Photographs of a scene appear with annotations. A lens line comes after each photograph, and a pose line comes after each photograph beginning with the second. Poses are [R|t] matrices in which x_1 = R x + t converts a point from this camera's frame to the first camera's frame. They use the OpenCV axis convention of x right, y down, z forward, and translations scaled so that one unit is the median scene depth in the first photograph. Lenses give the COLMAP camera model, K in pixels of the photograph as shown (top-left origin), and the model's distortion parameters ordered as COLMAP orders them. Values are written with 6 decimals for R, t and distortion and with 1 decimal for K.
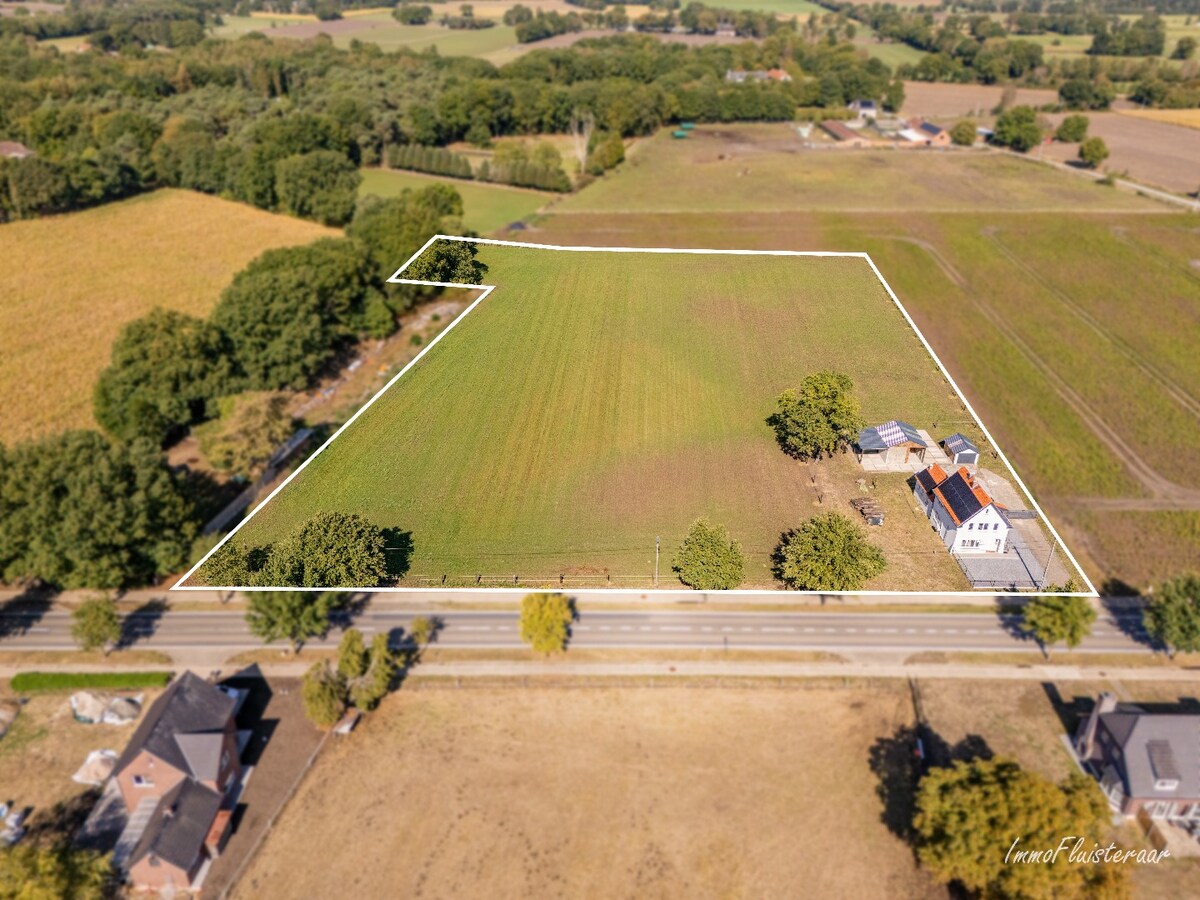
lens RADIAL K [[889.8, 0, 600.0], [0, 889.8, 450.0], [0, 0, 1]] dist [0.024937, -0.003816]
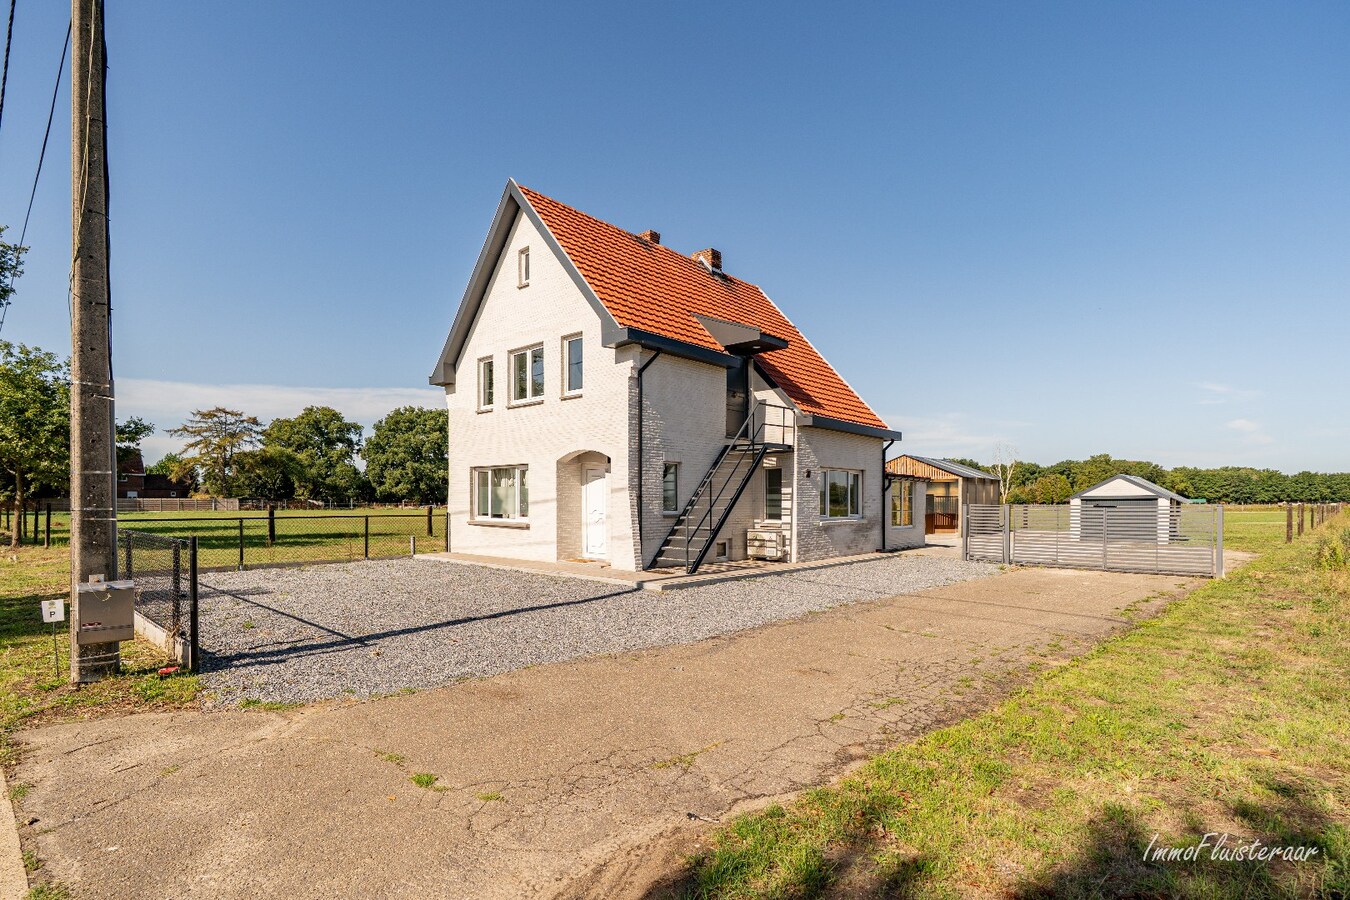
lens RADIAL K [[653.0, 0, 678.2], [0, 653.0, 514.5], [0, 0, 1]] dist [-0.004315, 0.000412]
pose [[0.737170, 0.002890, -0.675702, 0.500959], [-0.322777, 0.880028, -0.348376, 0.134331], [0.593629, 0.474913, 0.649663, 0.893609]]
